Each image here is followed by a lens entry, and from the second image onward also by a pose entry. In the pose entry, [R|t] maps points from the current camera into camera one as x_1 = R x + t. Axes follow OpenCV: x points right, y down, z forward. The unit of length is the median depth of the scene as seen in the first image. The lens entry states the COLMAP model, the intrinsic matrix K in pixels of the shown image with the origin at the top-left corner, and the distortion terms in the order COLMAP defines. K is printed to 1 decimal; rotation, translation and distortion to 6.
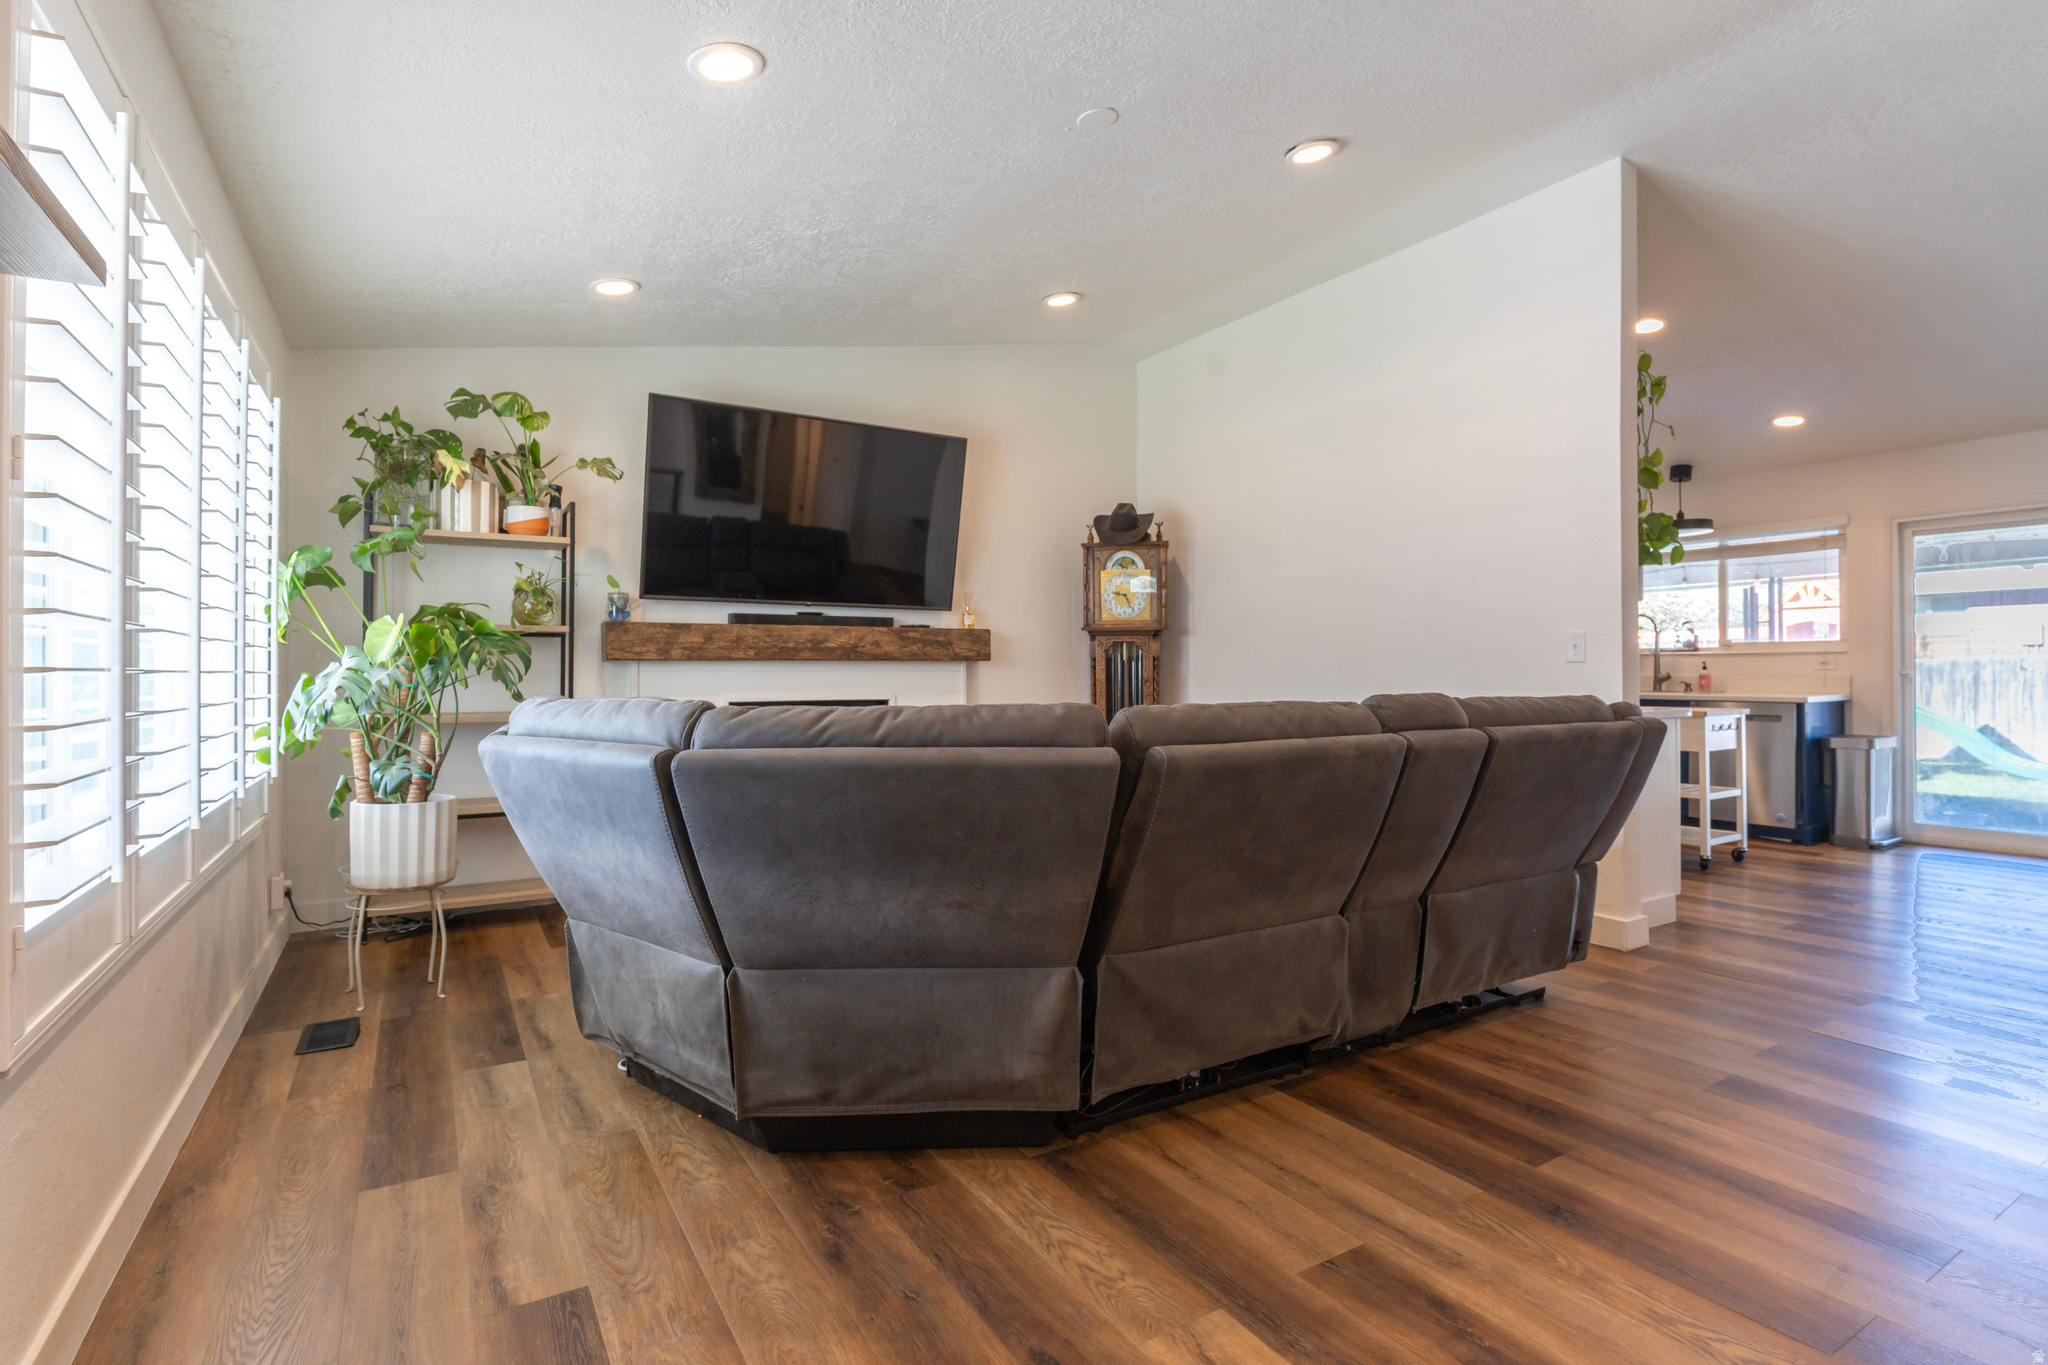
lens RADIAL K [[998.7, 0, 1025.7], [0, 998.7, 666.4], [0, 0, 1]] dist [0.000587, -0.000048]
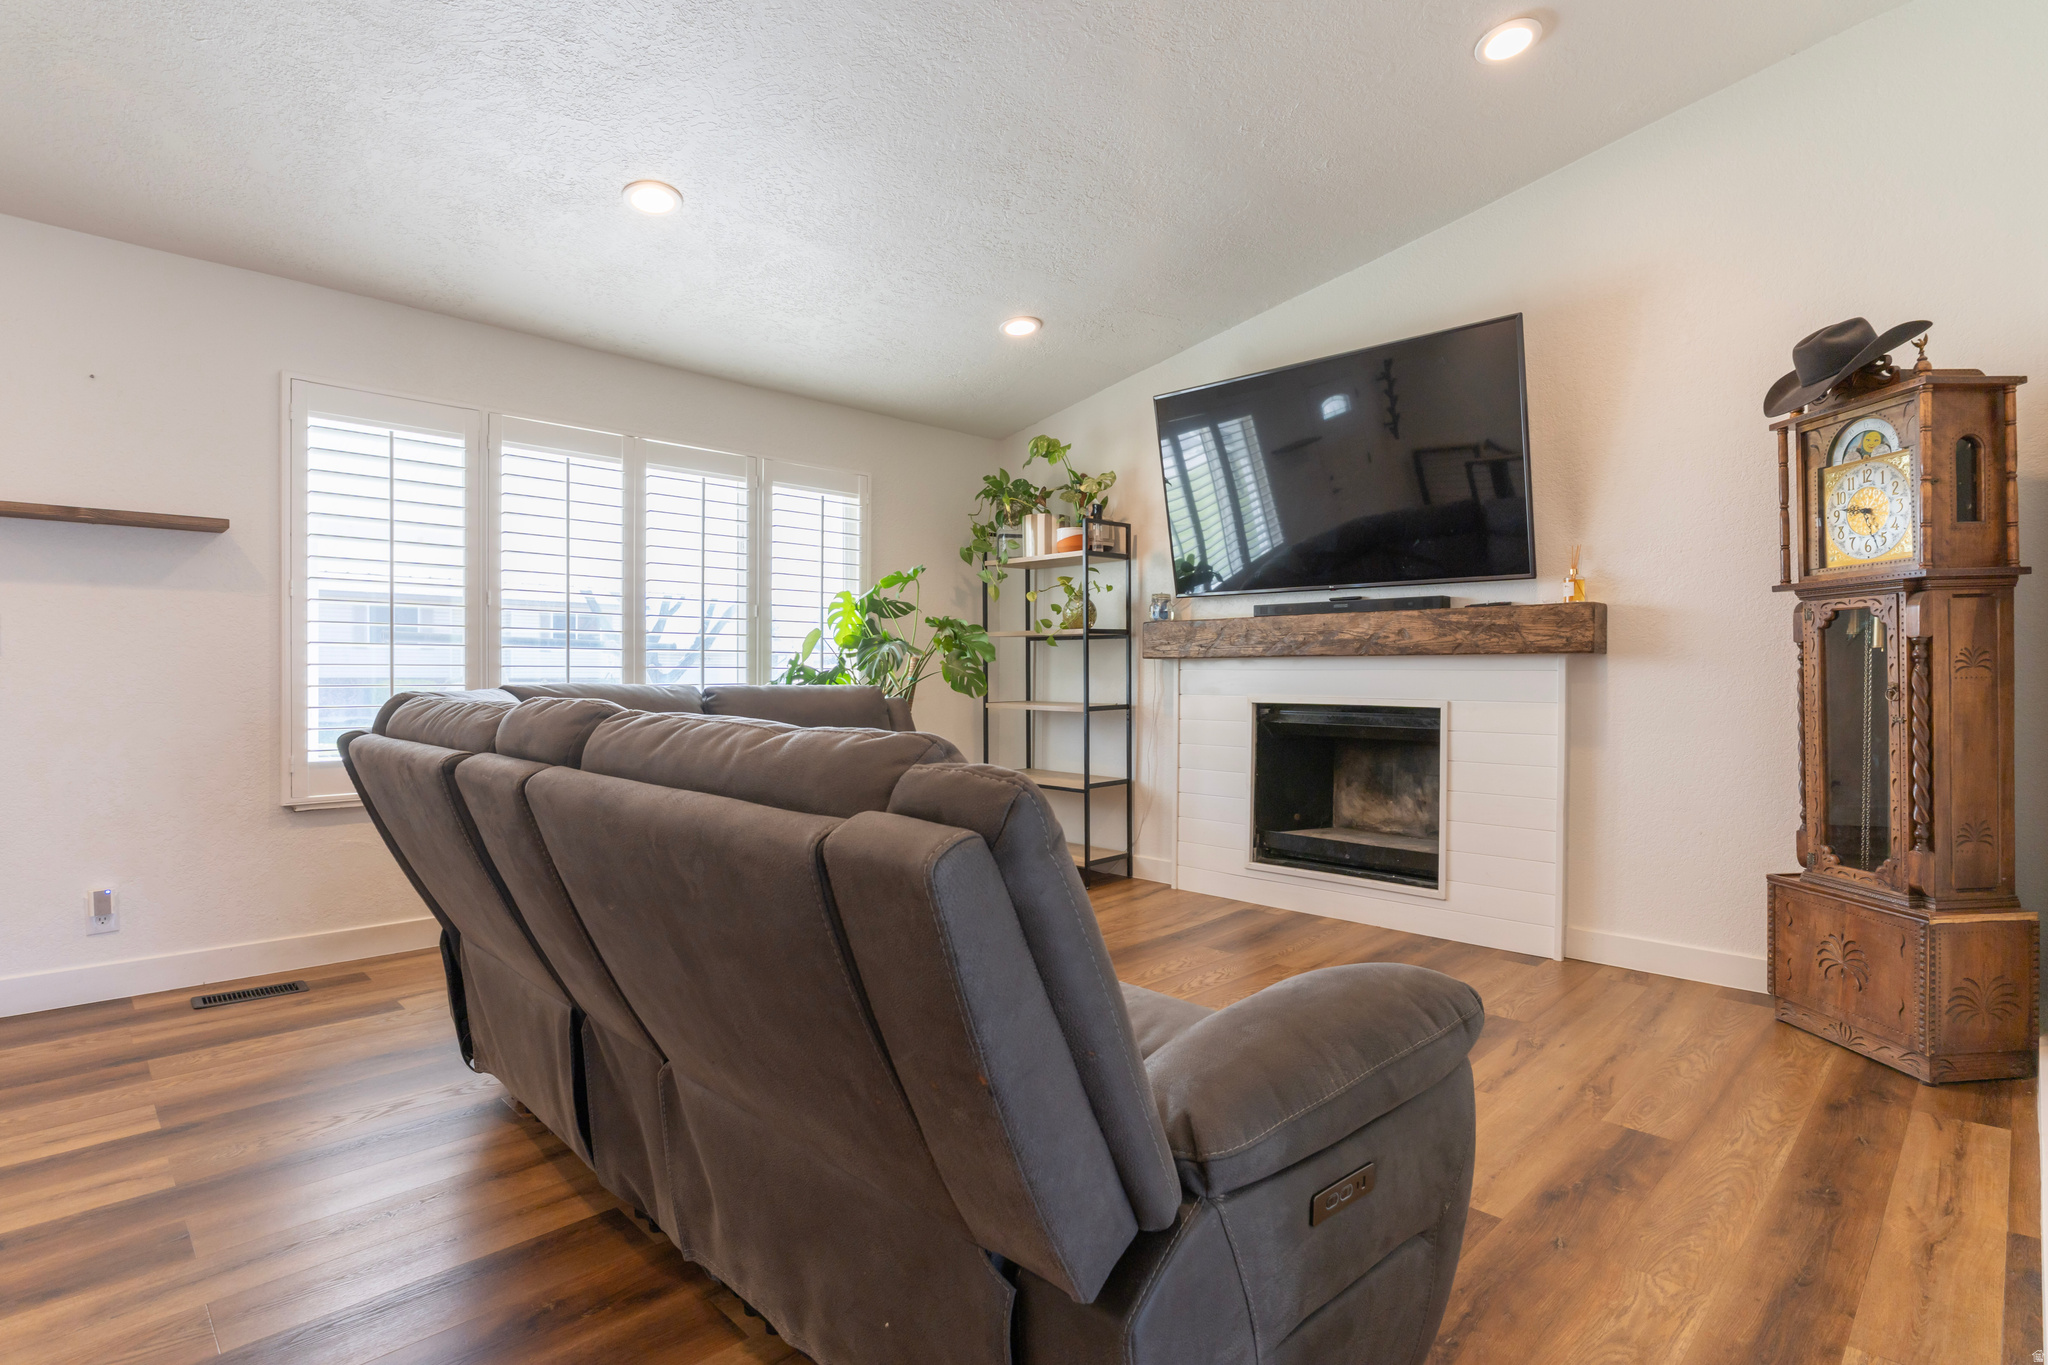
lens RADIAL K [[998.7, 0, 1025.7], [0, 998.7, 666.4], [0, 0, 1]] dist [0.000587, -0.000048]
pose [[0.237808, -0.000490, -0.971312, 0.515423], [0.003189, 0.999995, 0.000277, 0.001611], [0.971307, -0.003164, 0.237808, 0.543419]]
